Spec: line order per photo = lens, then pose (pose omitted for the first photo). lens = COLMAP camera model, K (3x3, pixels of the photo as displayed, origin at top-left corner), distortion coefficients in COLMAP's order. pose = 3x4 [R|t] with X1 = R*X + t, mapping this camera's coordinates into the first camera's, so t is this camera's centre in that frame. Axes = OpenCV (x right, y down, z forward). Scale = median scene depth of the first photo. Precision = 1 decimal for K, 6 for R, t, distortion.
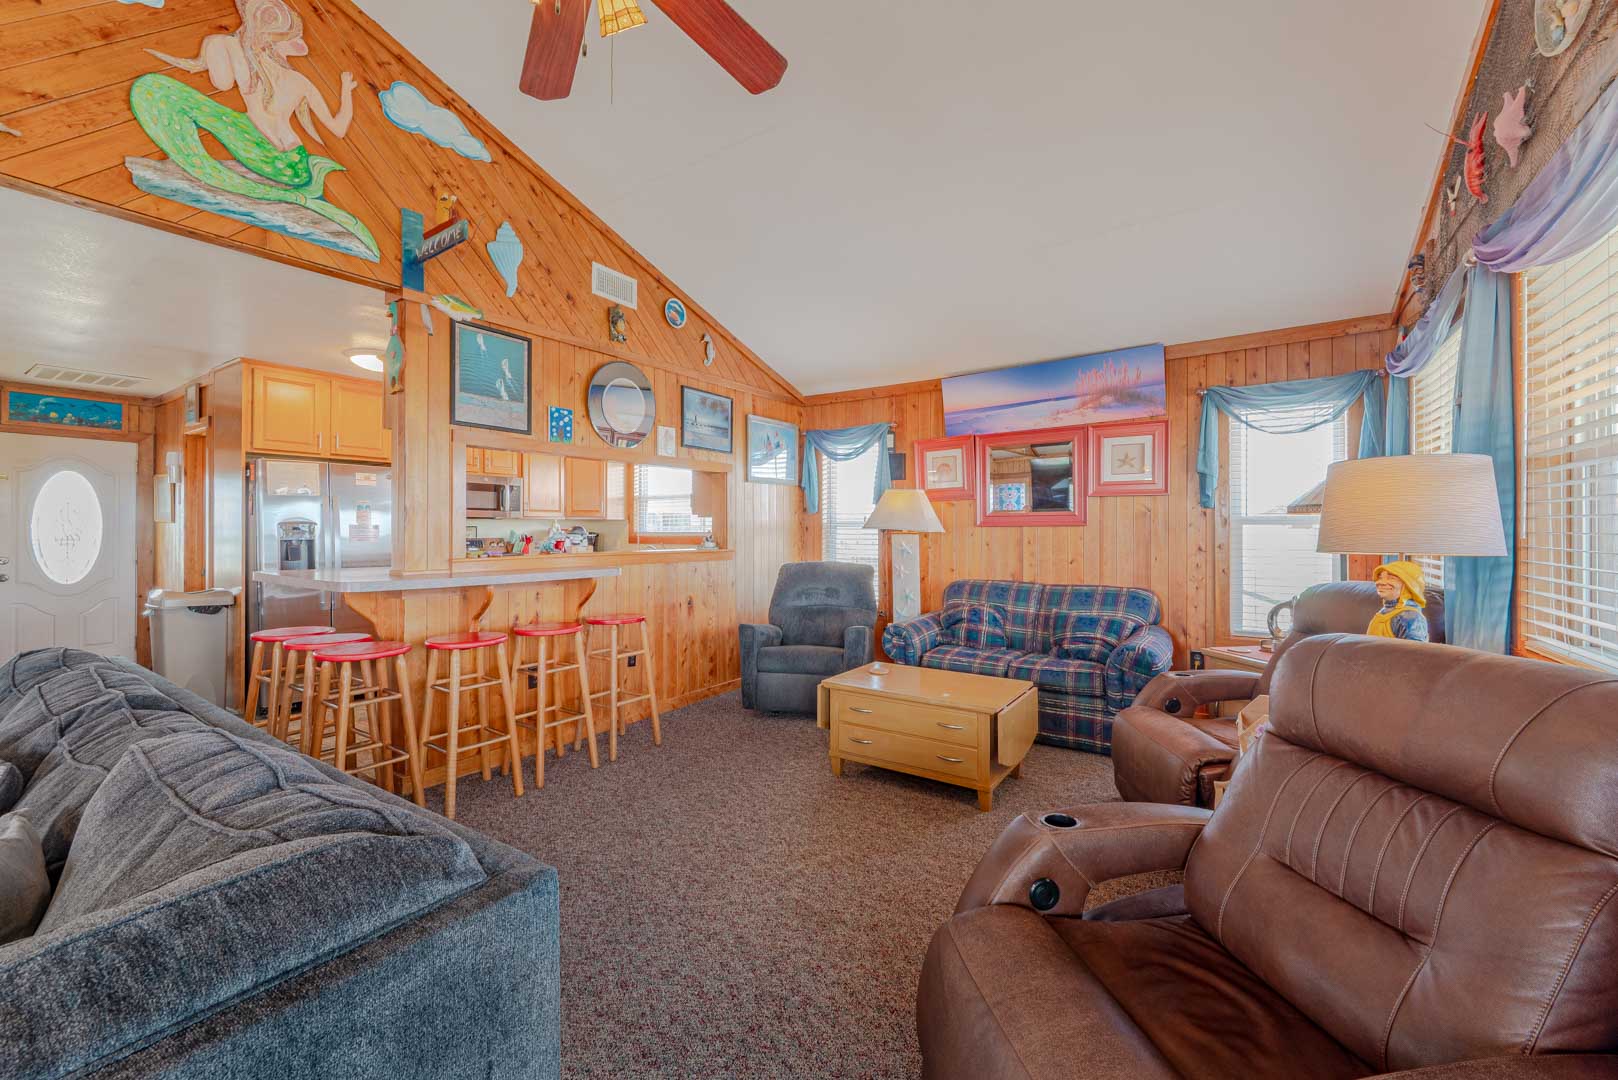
lens RADIAL K [[640.9, 0, 817.4], [0, 640.9, 530.7], [0, 0, 1]] dist [-0.002615, 0.000134]
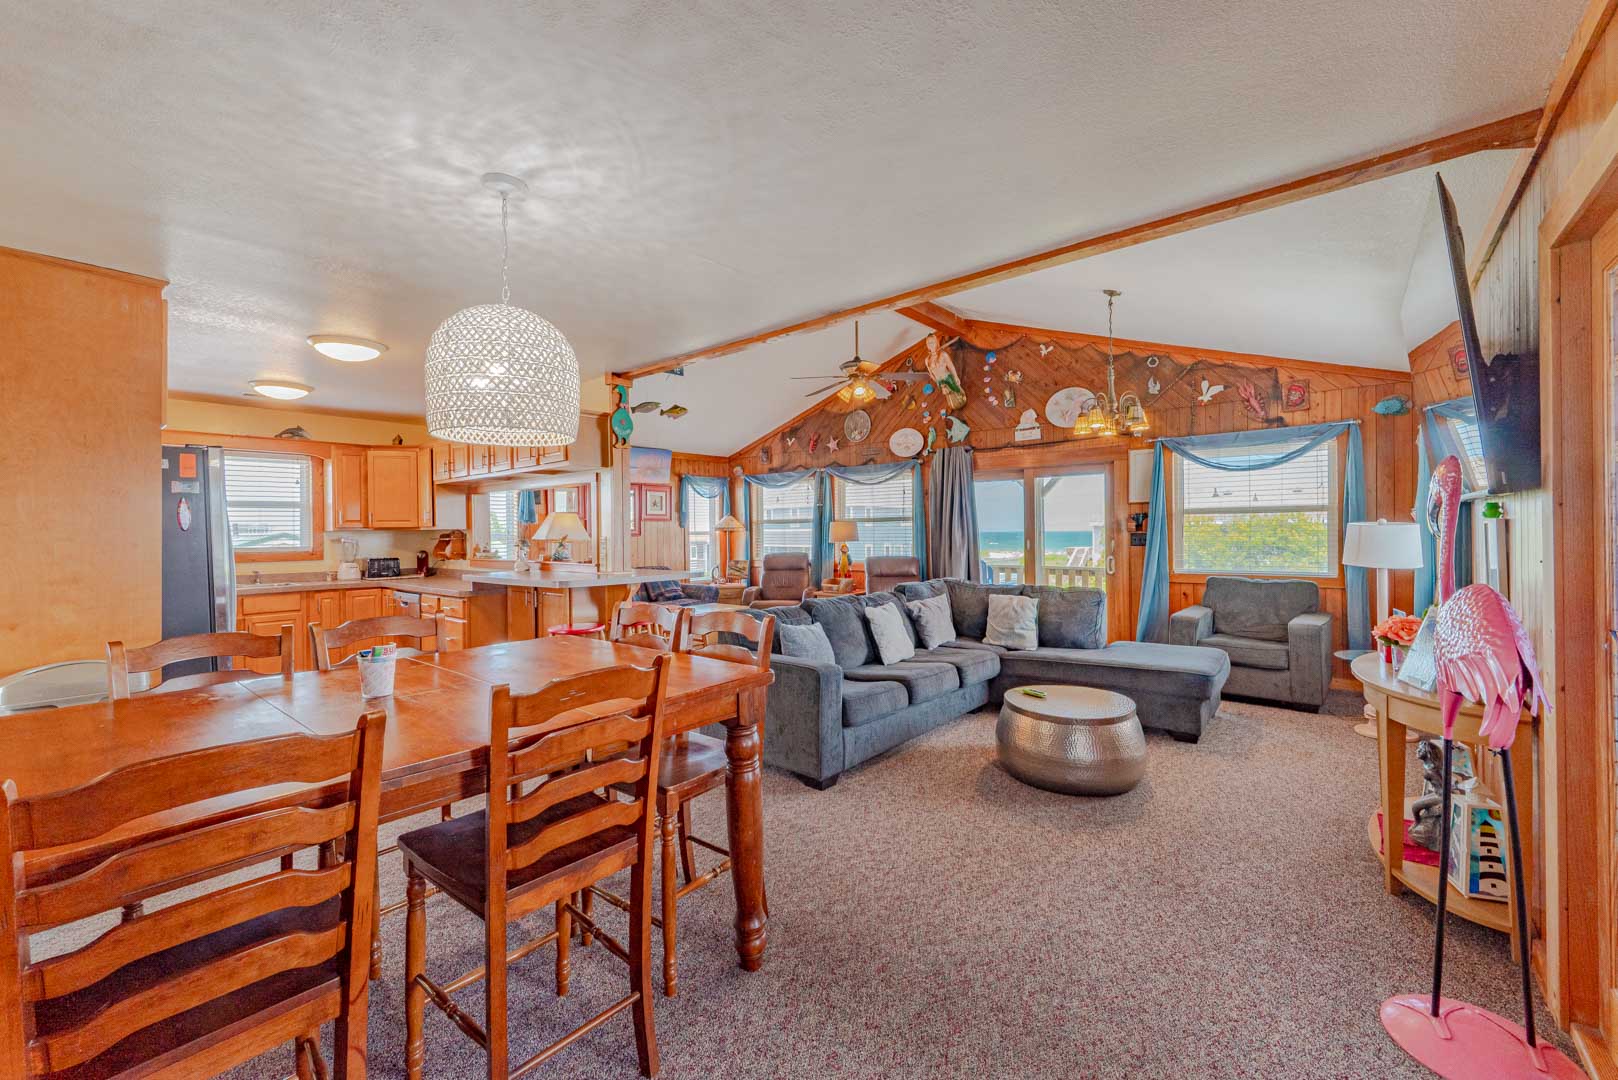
lens RADIAL K [[640.9, 0, 811.6], [0, 640.9, 534.5], [0, 0, 1]] dist [-0.002615, 0.000134]
pose [[0.094192, -0.006017, 0.995536, -1.699213], [0.006027, 0.999967, 0.005473, -0.017328], [-0.995536, 0.005484, 0.094225, 0.346570]]
